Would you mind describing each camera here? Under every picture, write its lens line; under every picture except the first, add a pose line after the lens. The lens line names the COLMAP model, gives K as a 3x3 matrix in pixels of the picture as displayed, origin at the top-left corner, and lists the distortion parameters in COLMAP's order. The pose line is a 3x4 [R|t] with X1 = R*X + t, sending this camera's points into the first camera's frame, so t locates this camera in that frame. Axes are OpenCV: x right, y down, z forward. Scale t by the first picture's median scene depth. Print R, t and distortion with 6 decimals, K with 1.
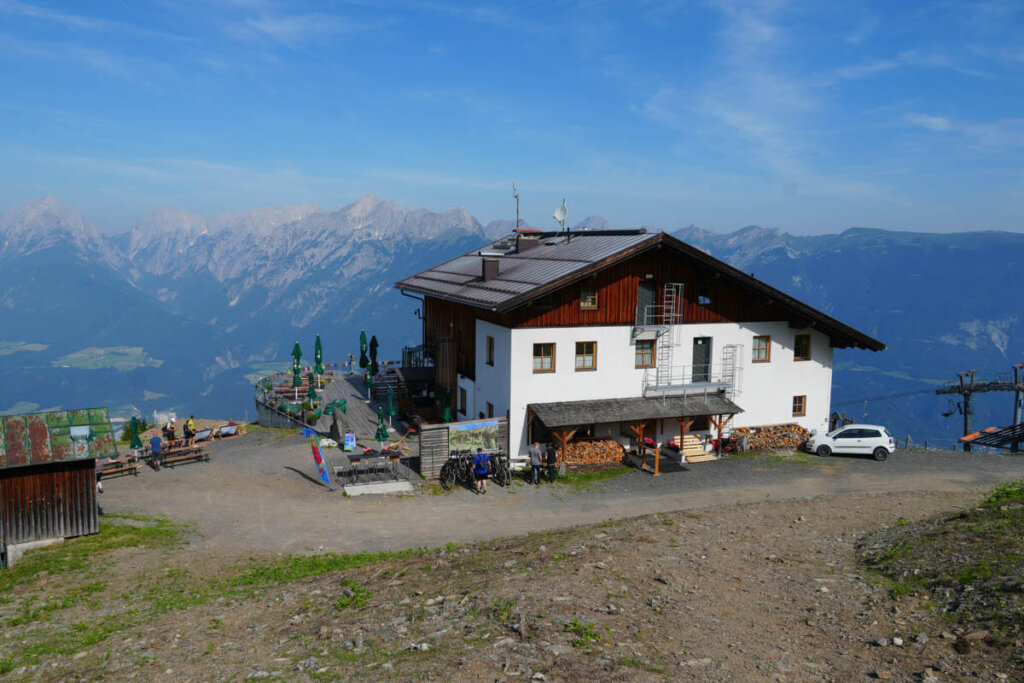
lens RADIAL K [[786.7, 0, 507.4], [0, 786.7, 341.6], [0, 0, 1]] dist [-0.013756, 0.013870]
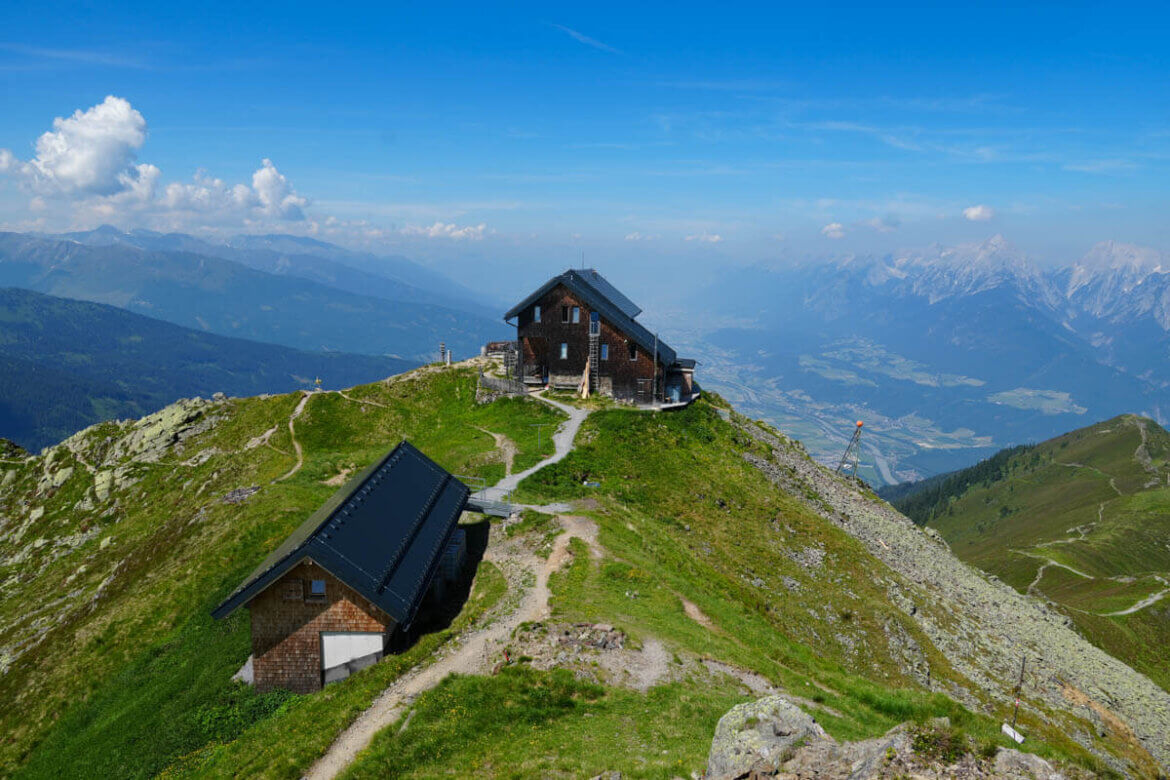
lens RADIAL K [[867.5, 0, 585.6], [0, 867.5, 396.7], [0, 0, 1]] dist [-0.002554, 0.008676]
pose [[0.582504, 0.122298, -0.803575, 0.080974], [-0.096381, 0.992034, 0.081114, -0.015942], [0.807093, 0.030200, 0.589651, -0.181088]]
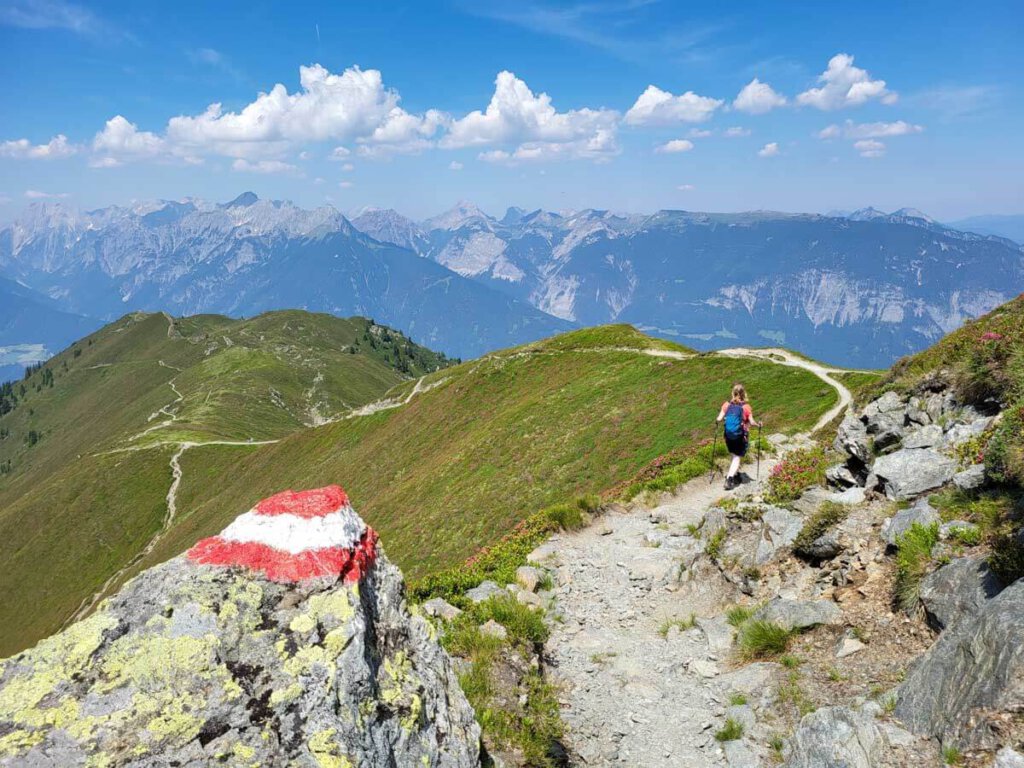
lens RADIAL K [[767.2, 0, 516.6], [0, 767.2, 384.1], [0, 0, 1]] dist [0.061878, -0.022036]
pose [[0.991608, -0.065015, 0.111745, 0.062767], [0.054027, 0.993650, 0.098697, -0.007592], [-0.117452, -0.091831, 0.988824, -0.151176]]
